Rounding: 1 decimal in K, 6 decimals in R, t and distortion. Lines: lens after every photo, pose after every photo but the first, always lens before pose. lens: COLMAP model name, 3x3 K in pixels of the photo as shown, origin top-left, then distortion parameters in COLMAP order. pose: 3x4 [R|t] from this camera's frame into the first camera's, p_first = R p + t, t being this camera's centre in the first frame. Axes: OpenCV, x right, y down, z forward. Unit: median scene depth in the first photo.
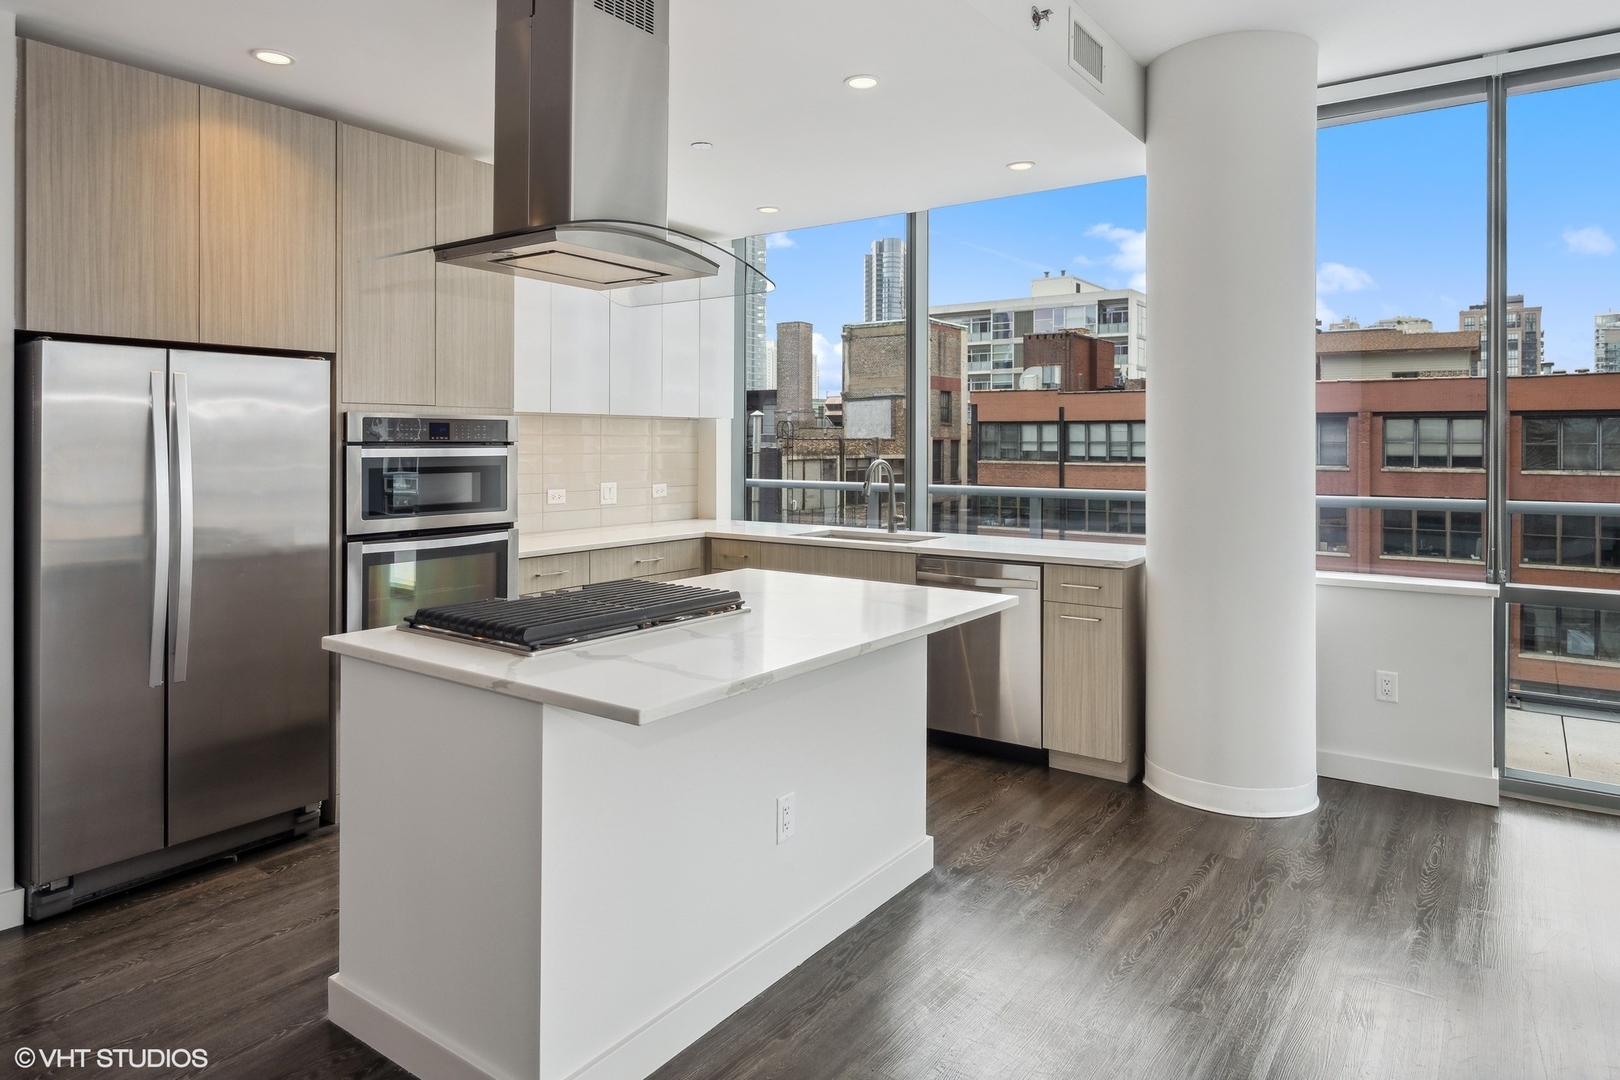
lens RADIAL K [[981.7, 0, 810.0], [0, 981.7, 540.0], [0, 0, 1]] dist [0.026052, 0.000774]
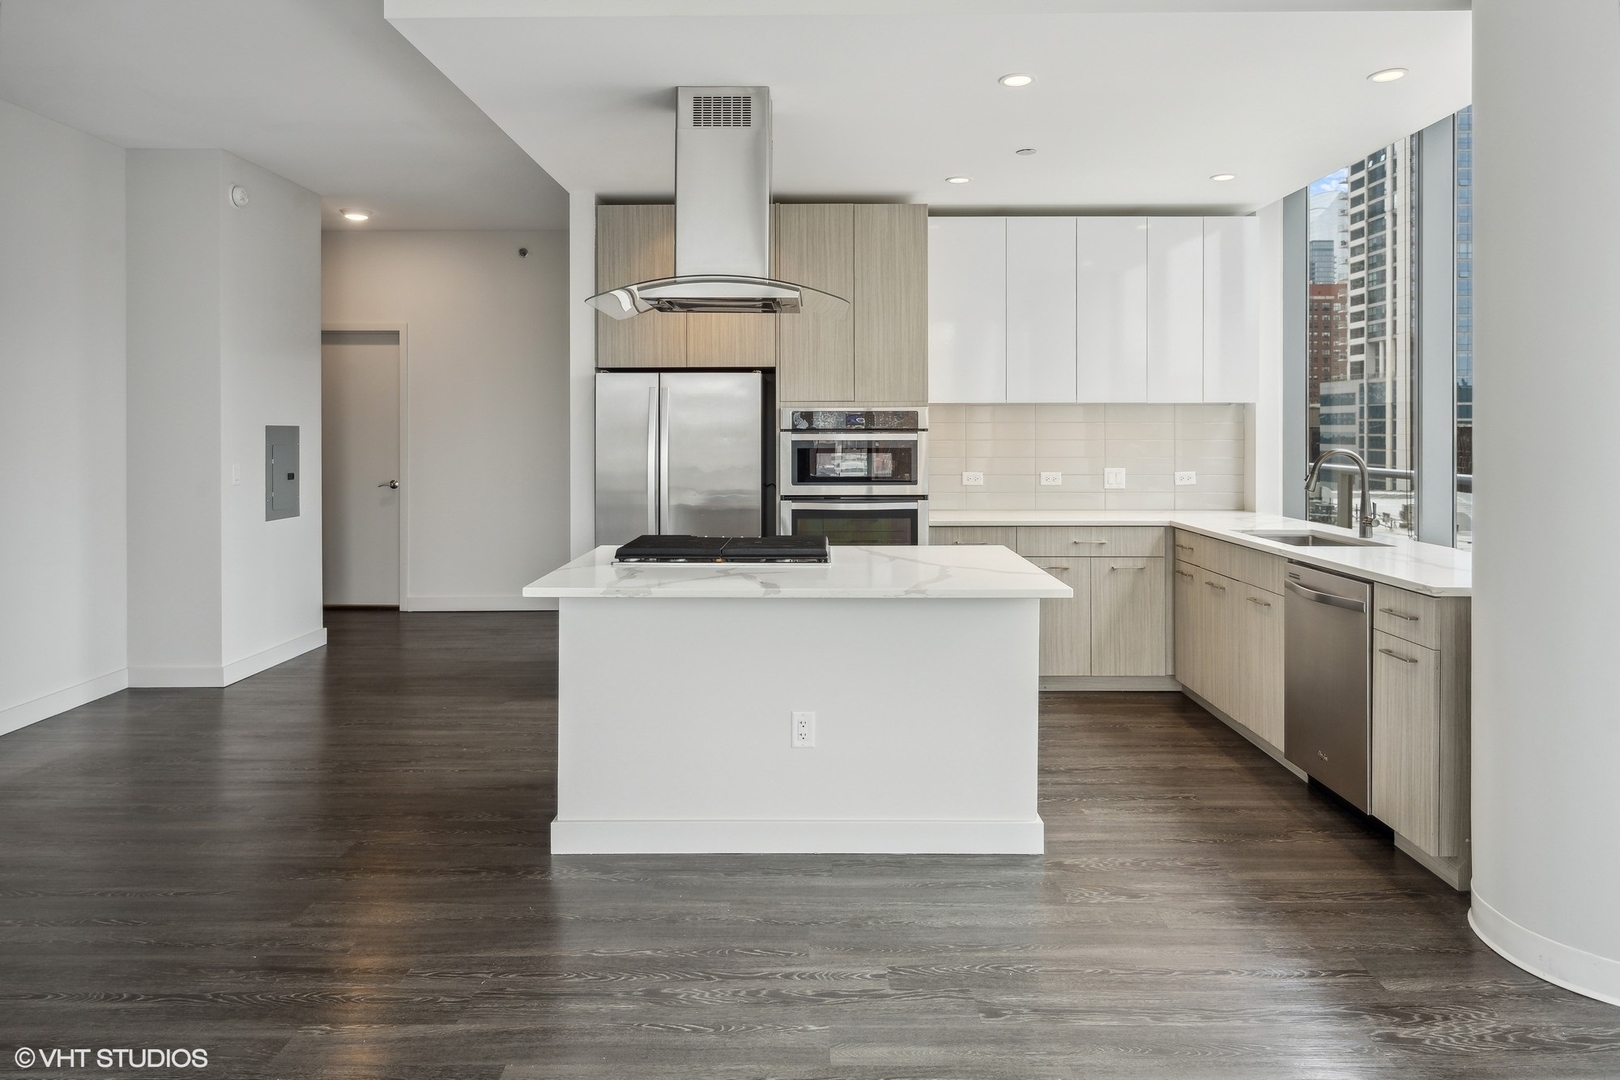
lens RADIAL K [[992.6, 0, 810.0], [0, 992.6, 540.0], [0, 0, 1]] dist [0.069086, 0.000025]
pose [[0.604089, 0.087493, -0.792100, 0.673794], [-0.079670, 0.995606, 0.049212, -0.013434], [0.792925, 0.033378, 0.608405, 0.161162]]
